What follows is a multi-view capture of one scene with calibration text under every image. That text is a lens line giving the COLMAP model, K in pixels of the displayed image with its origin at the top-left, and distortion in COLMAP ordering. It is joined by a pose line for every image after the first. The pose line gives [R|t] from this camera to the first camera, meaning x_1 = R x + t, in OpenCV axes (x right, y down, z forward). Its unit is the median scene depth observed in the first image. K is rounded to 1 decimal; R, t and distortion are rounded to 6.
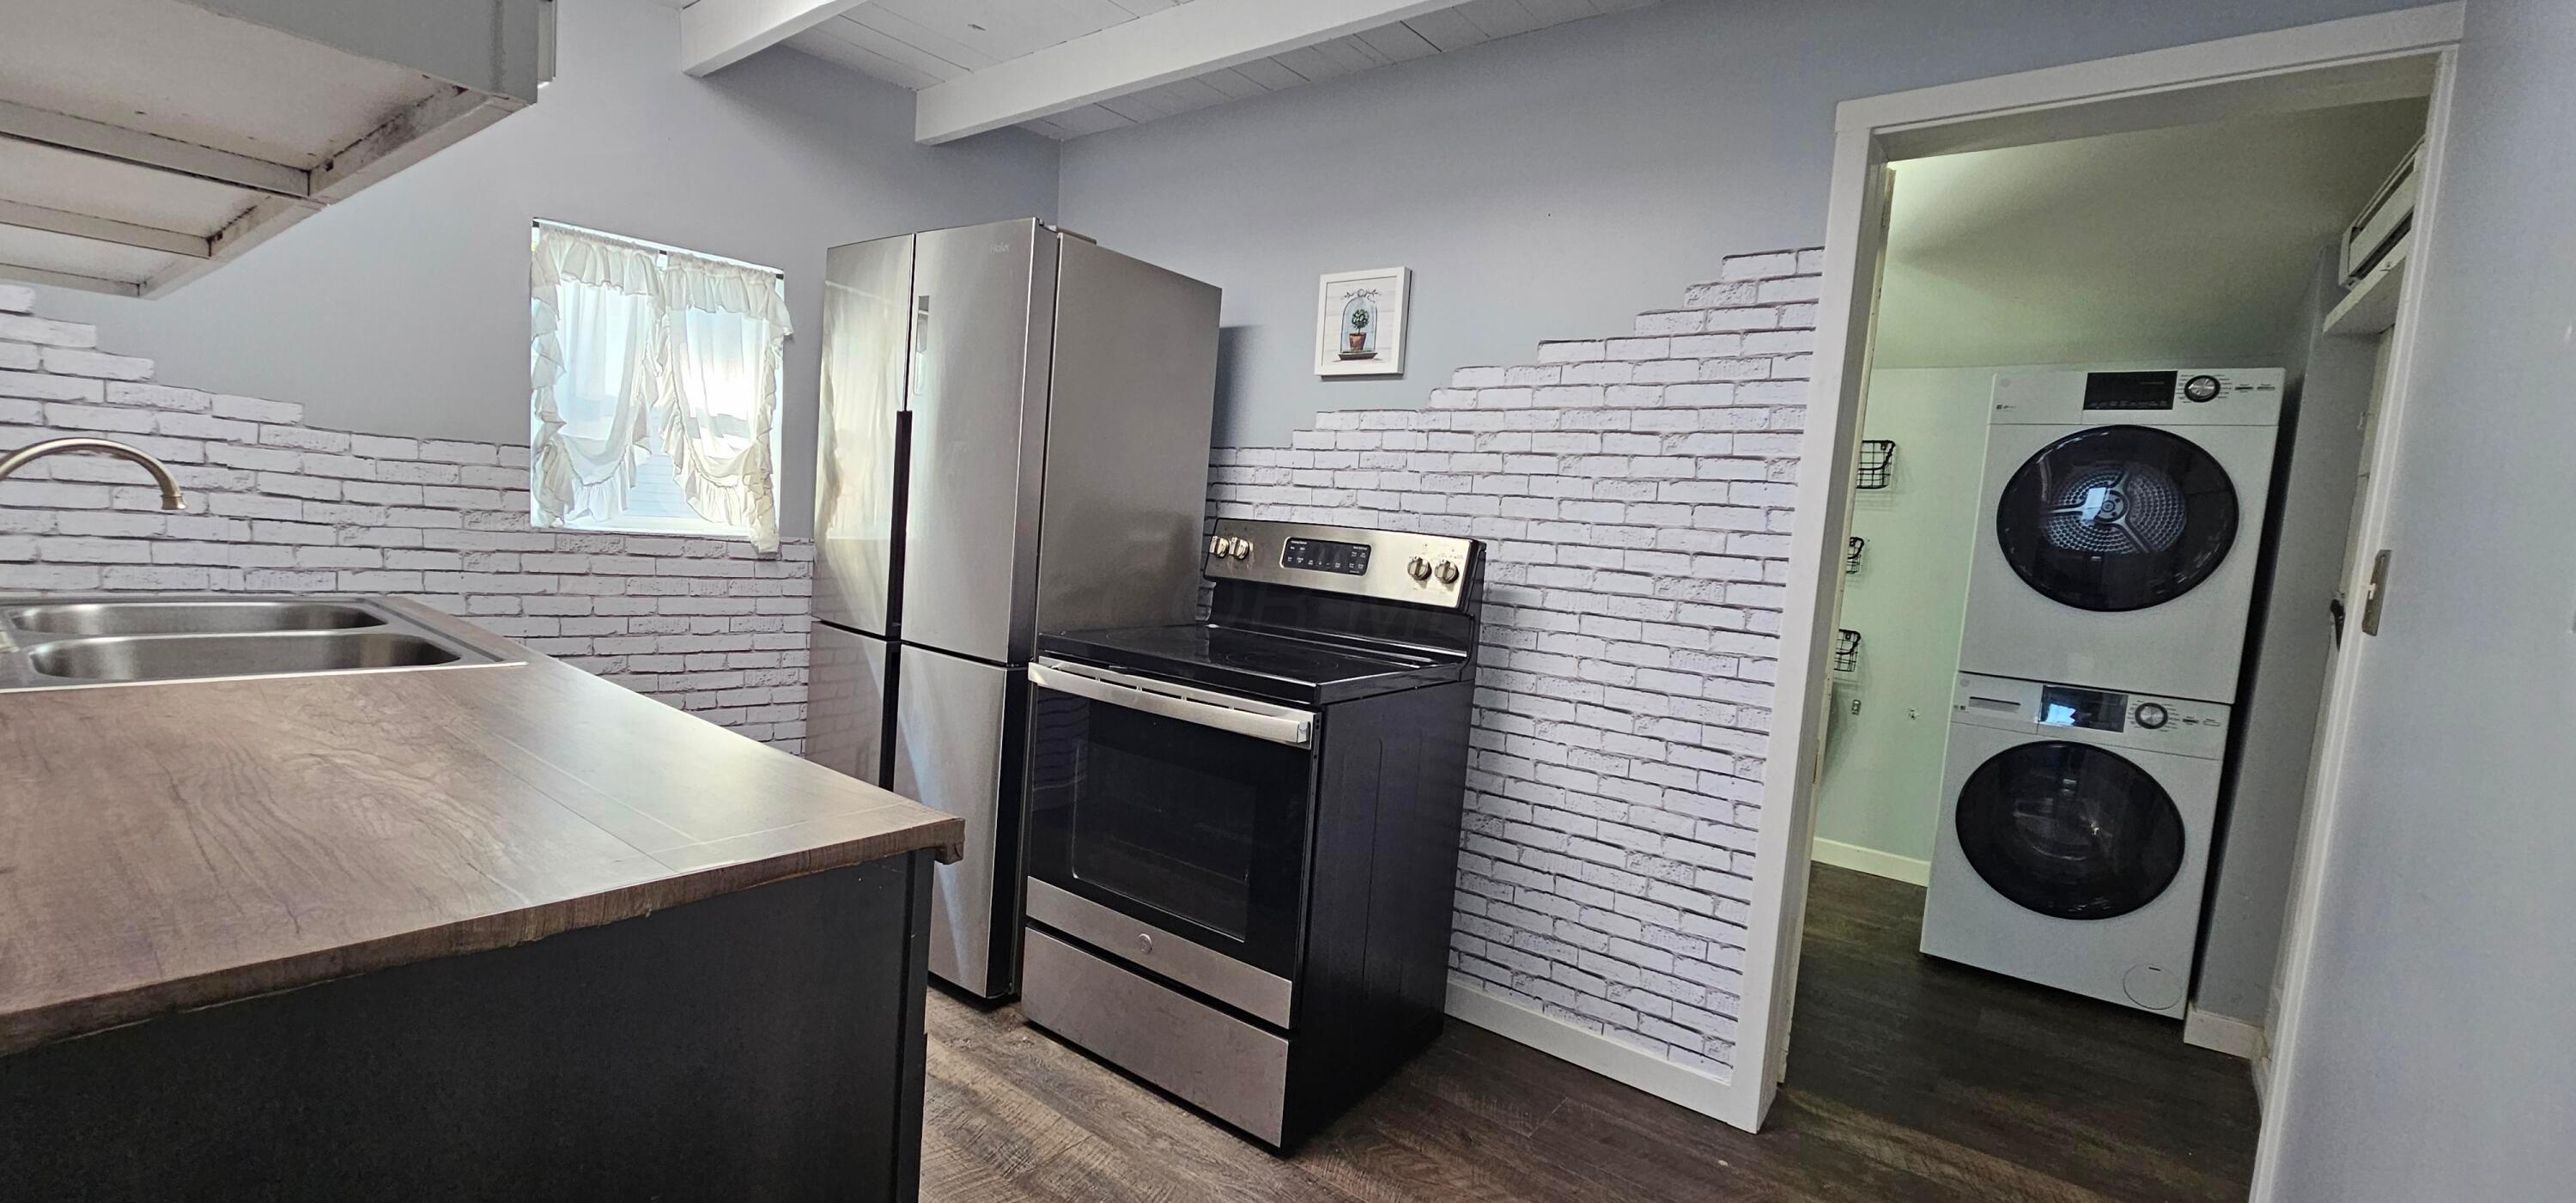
lens RADIAL K [[1068.8, 0, 1288.0], [0, 1068.8, 601.5], [0, 0, 1]] dist [-0.000399, -0.000152]
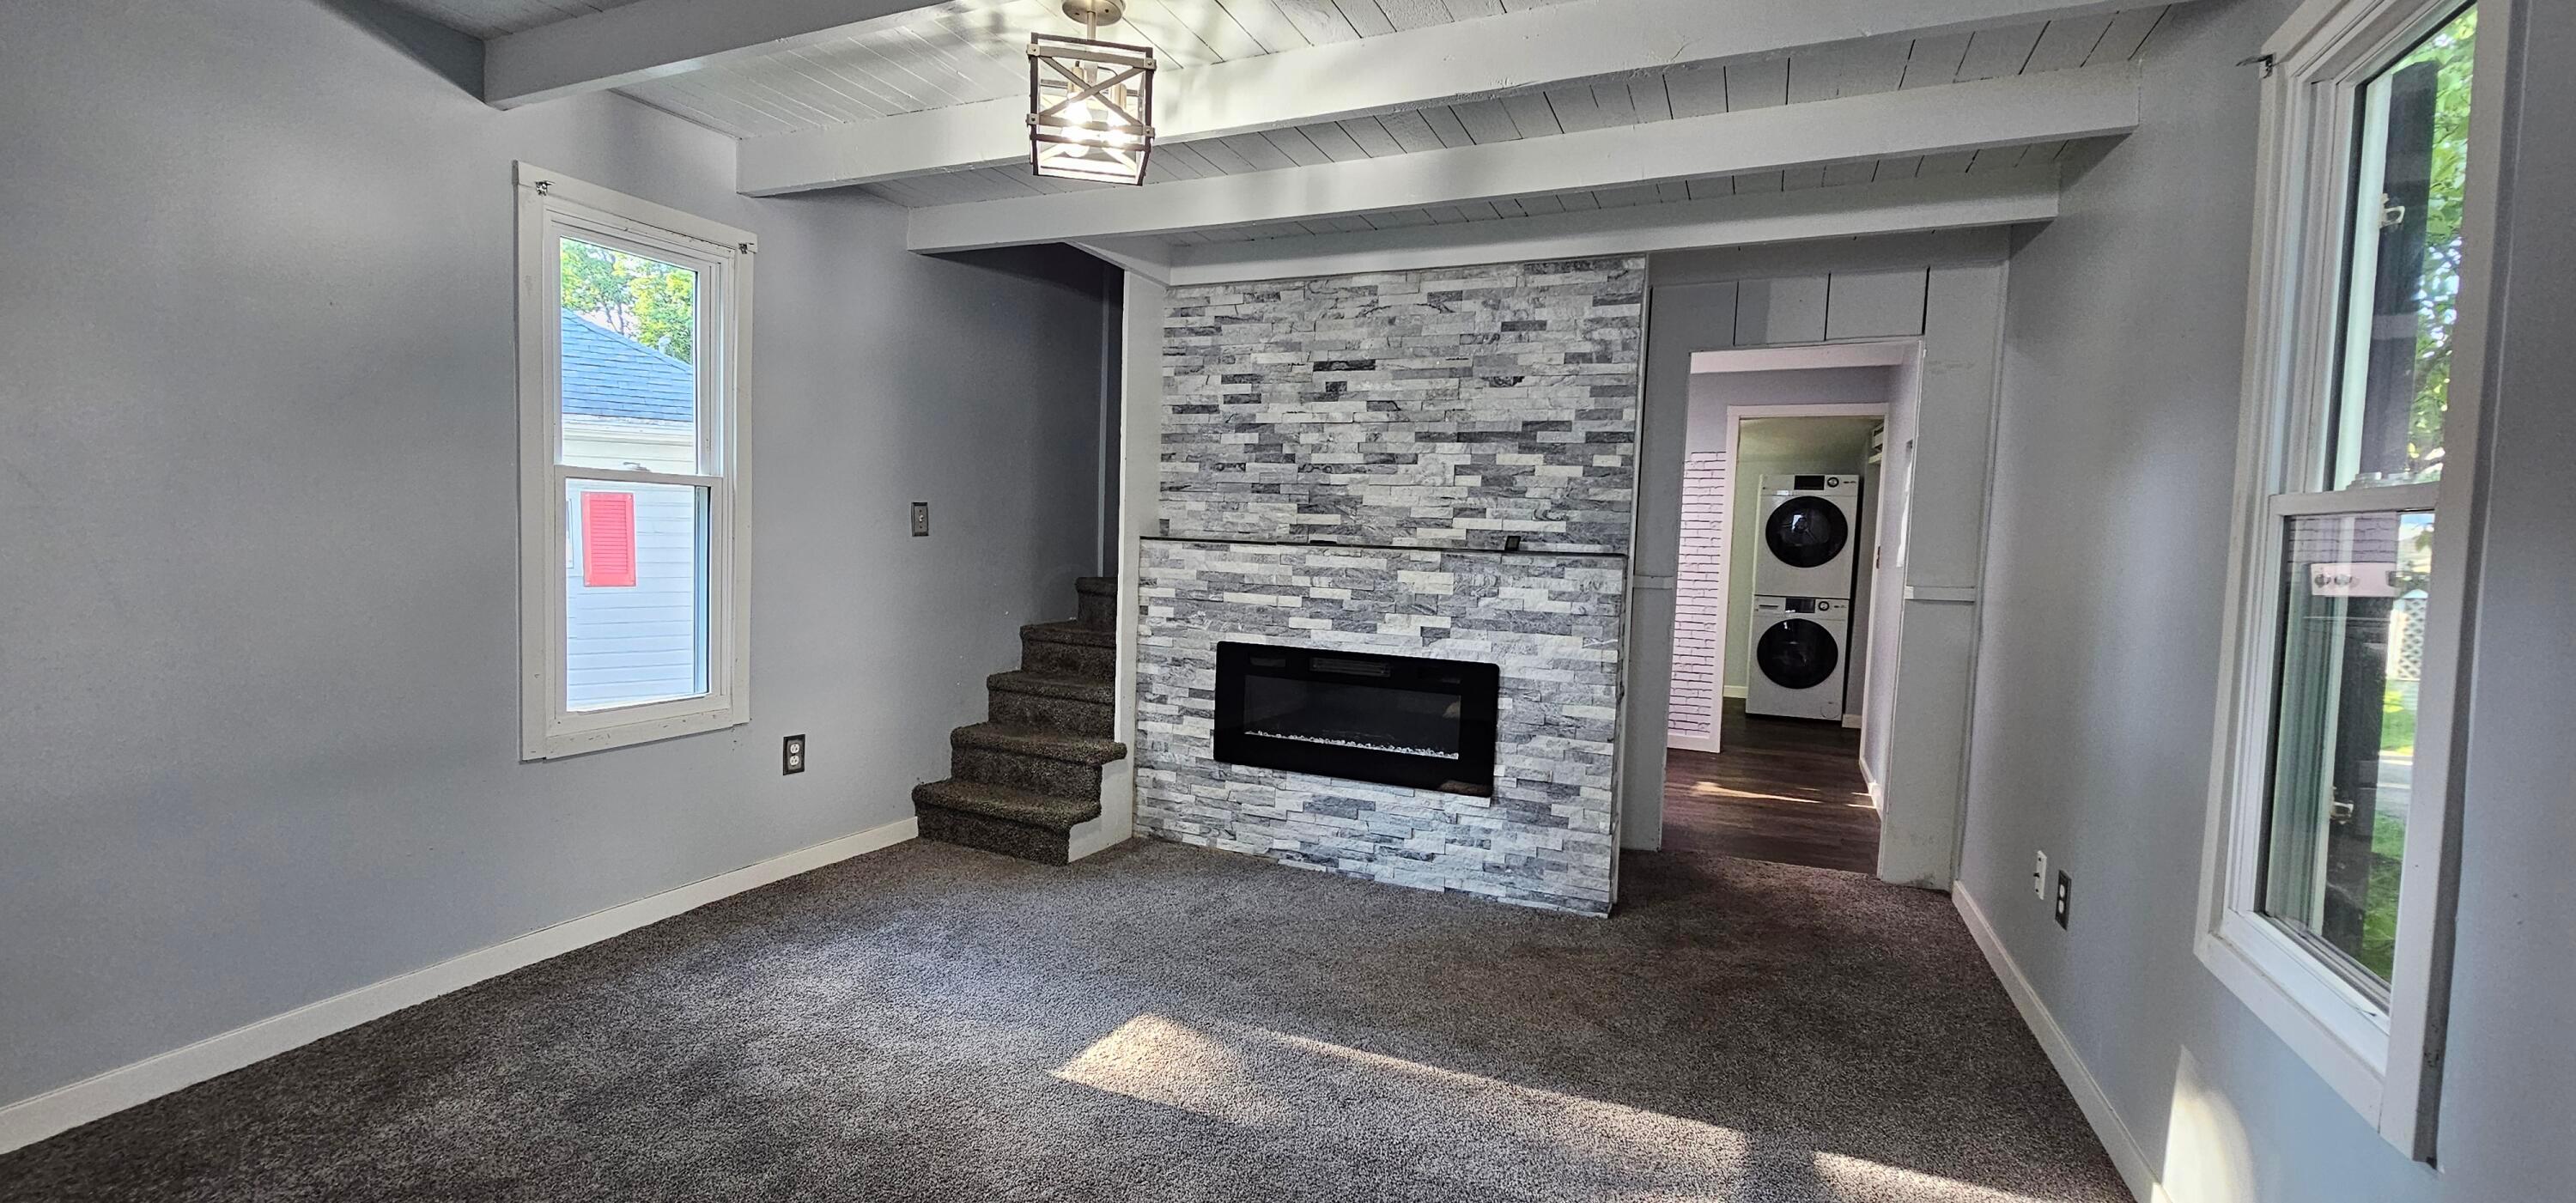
lens RADIAL K [[1068.8, 0, 1288.0], [0, 1068.8, 601.5], [0, 0, 1]] dist [-0.000399, -0.000152]
pose [[0.969654, -0.066111, 0.235372, -1.103071], [0.066638, 0.997761, 0.005721, -0.005556], [-0.235223, 0.010138, 0.971889, -1.261813]]
